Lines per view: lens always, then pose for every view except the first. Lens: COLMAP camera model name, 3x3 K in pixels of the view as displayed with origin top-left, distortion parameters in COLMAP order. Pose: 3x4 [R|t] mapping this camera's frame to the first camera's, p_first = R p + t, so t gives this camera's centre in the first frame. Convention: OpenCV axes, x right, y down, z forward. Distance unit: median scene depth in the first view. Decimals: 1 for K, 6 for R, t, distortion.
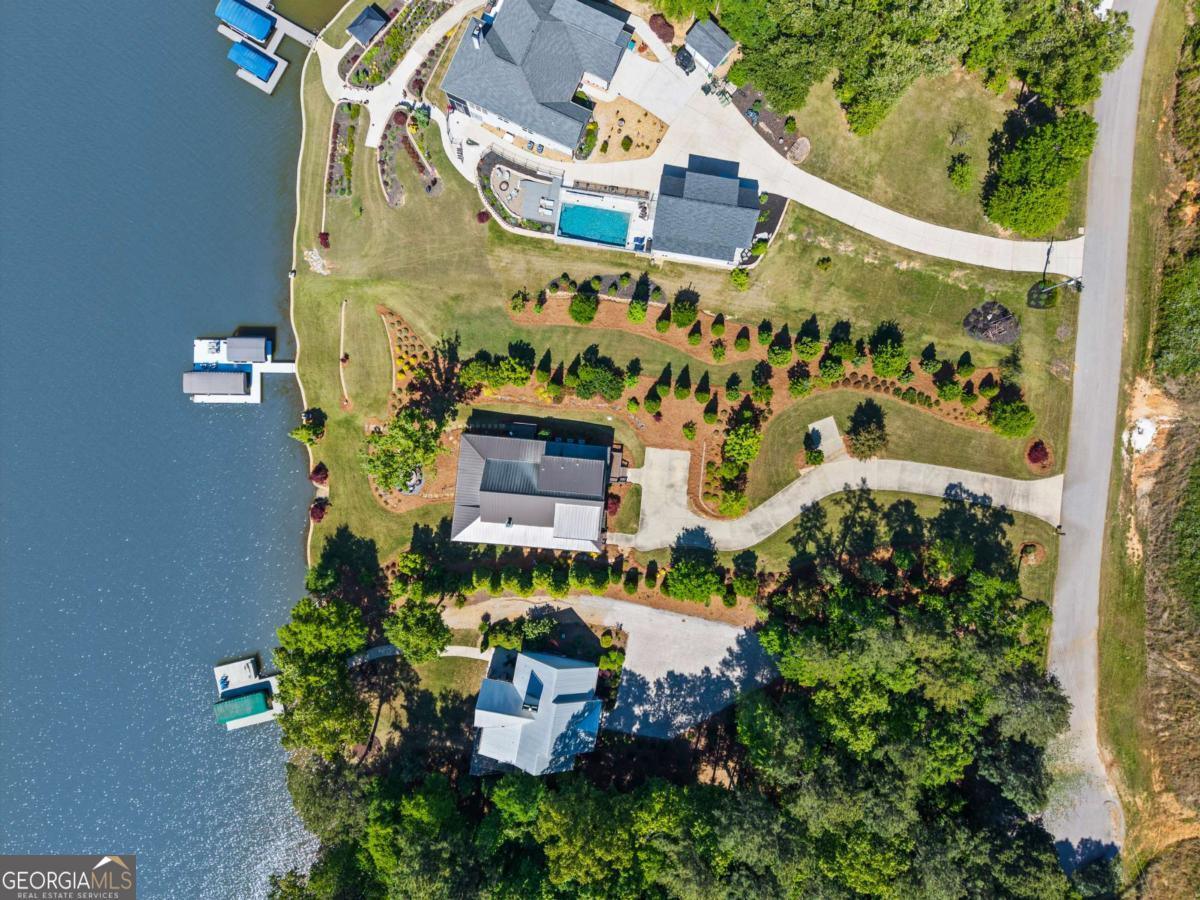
lens RADIAL K [[796.7, 0, 600.0], [0, 796.7, 450.0], [0, 0, 1]] dist [0.027066, -0.017454]
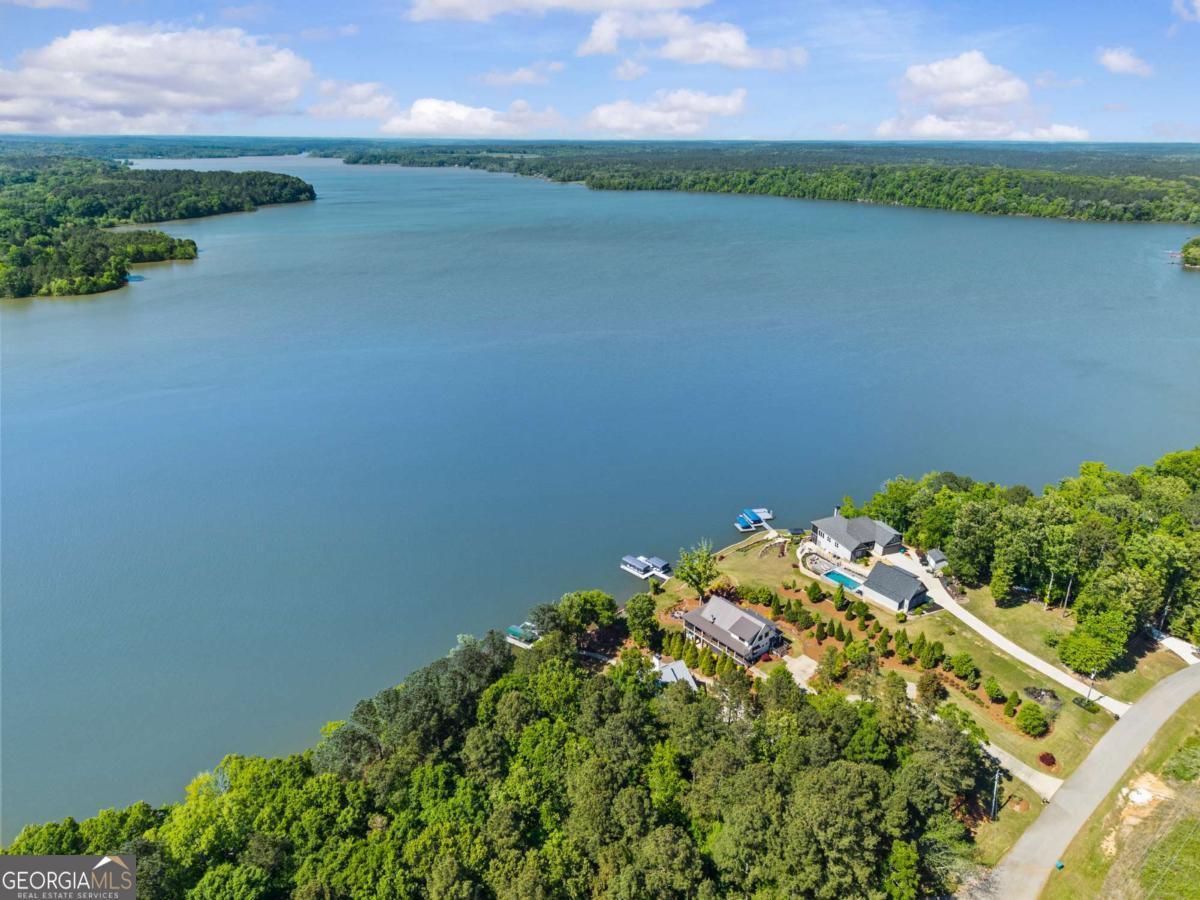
lens RADIAL K [[796.7, 0, 600.0], [0, 796.7, 450.0], [0, 0, 1]] dist [0.027066, -0.017454]
pose [[0.698972, 0.246953, -0.671158, 0.798370], [-0.715033, 0.258206, -0.649659, 1.303721], [0.012862, 0.933994, 0.357058, 0.002091]]
